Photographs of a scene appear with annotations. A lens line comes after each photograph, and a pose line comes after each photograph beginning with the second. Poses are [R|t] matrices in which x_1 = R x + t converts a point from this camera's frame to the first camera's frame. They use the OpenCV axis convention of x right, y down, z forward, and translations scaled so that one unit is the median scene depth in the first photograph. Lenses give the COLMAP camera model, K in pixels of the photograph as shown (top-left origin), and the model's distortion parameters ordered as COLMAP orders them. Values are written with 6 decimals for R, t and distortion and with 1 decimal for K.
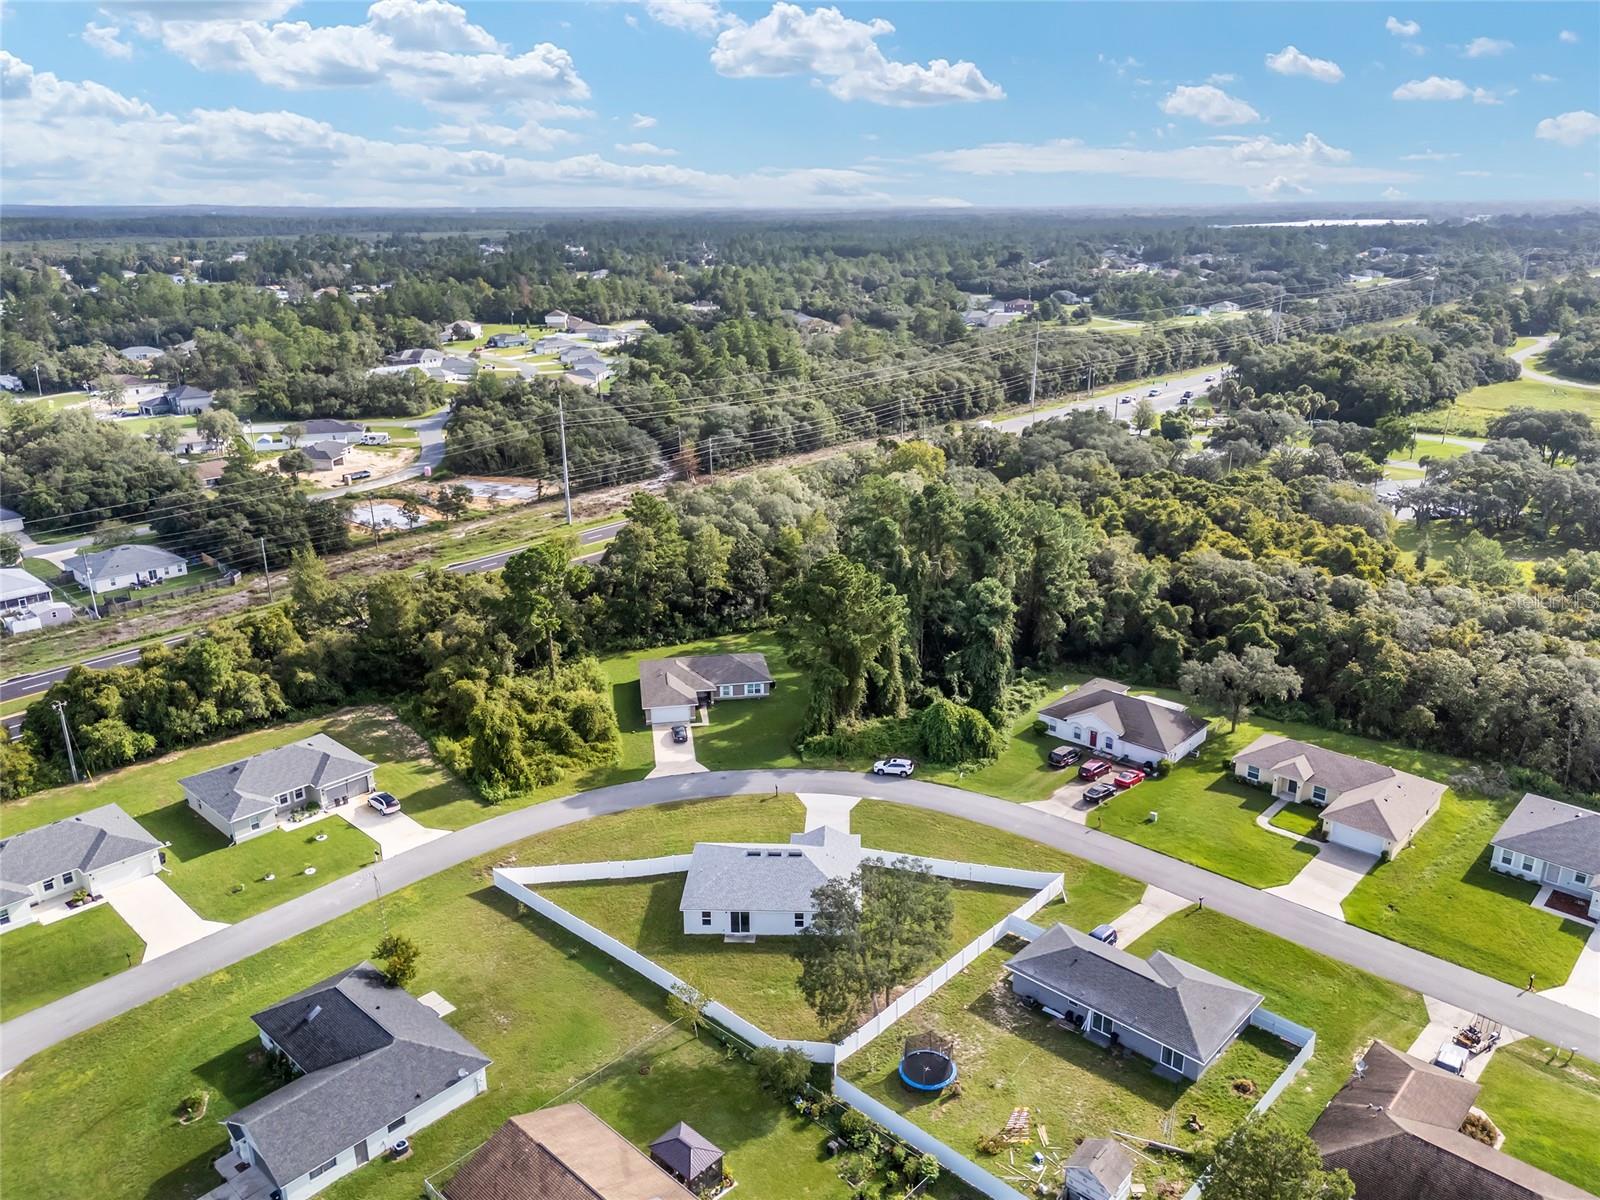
lens RADIAL K [[1212.8, 0, 800.0], [0, 1212.8, 600.0], [0, 0, 1]] dist [0.108724, -0.145808]
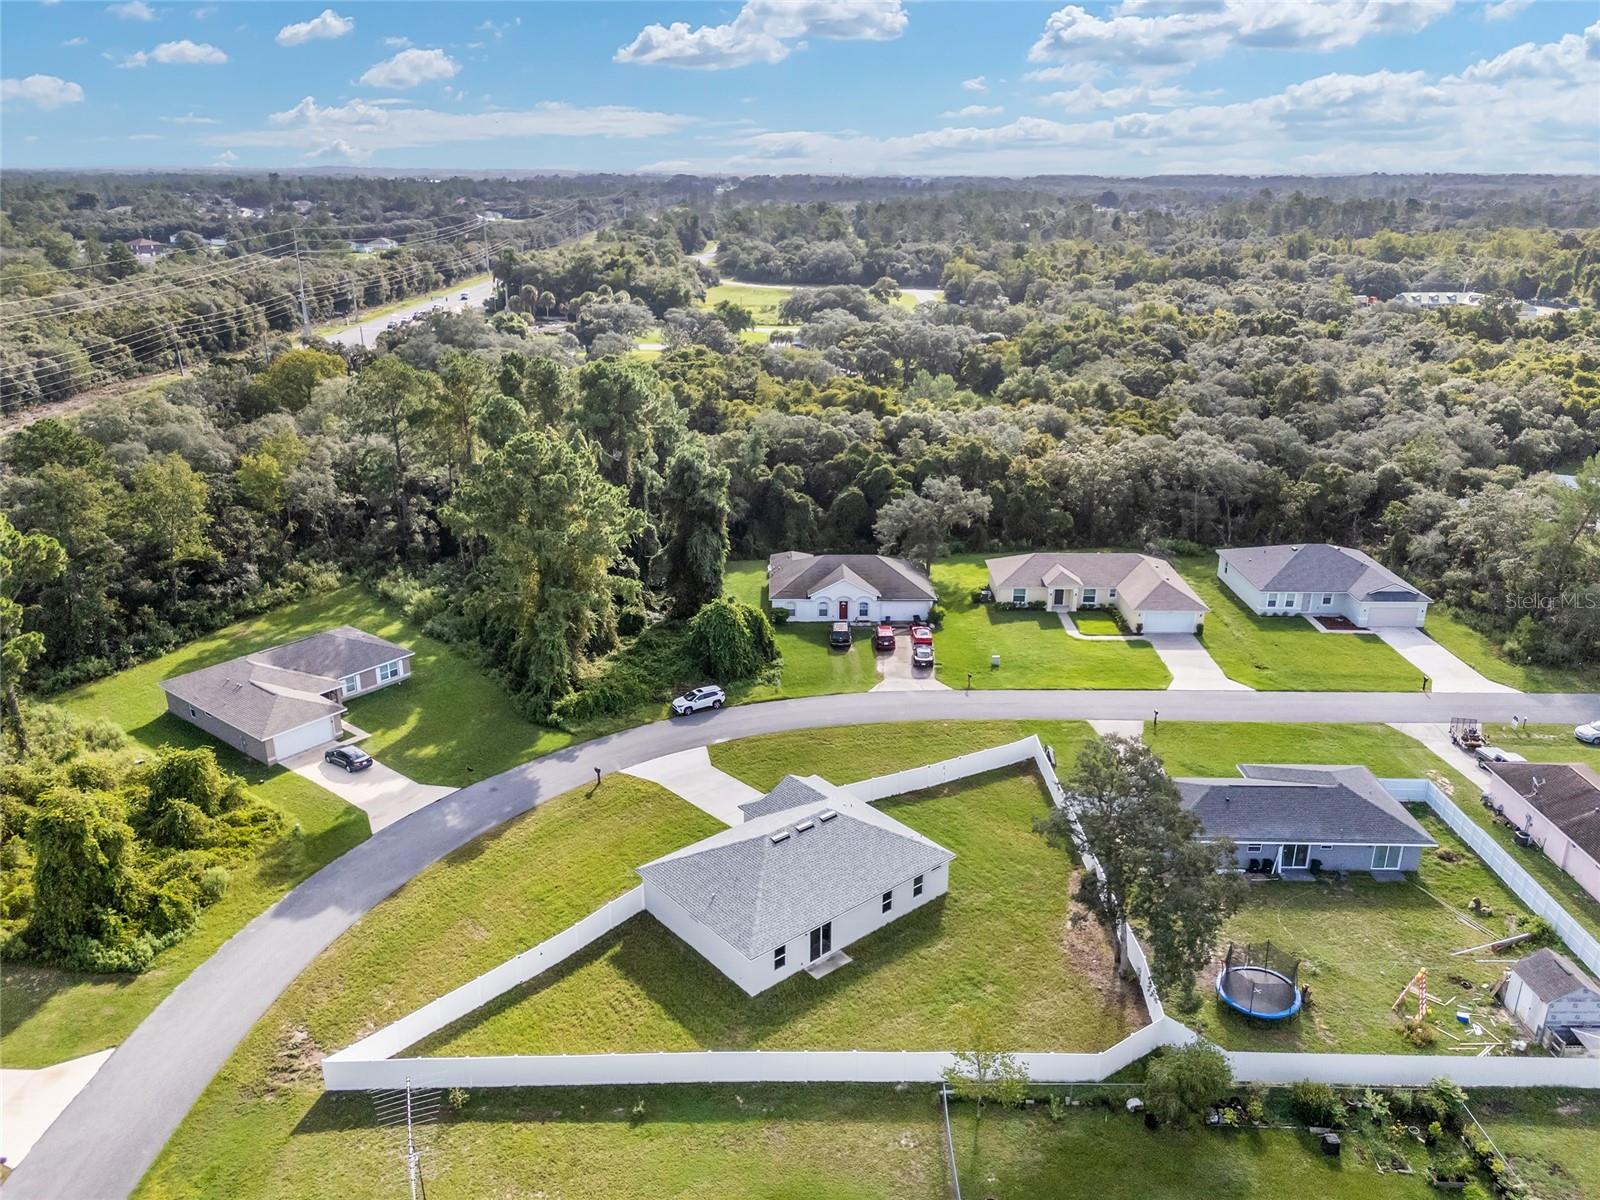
lens RADIAL K [[1193.1, 0, 800.0], [0, 1193.1, 600.0], [0, 0, 1]] dist [0.067906, -0.043414]
pose [[0.732763, -0.219301, 0.644178, -0.334206], [0.204826, 0.973826, 0.098532, 0.019021], [-0.648926, 0.059743, 0.758502, 0.406198]]
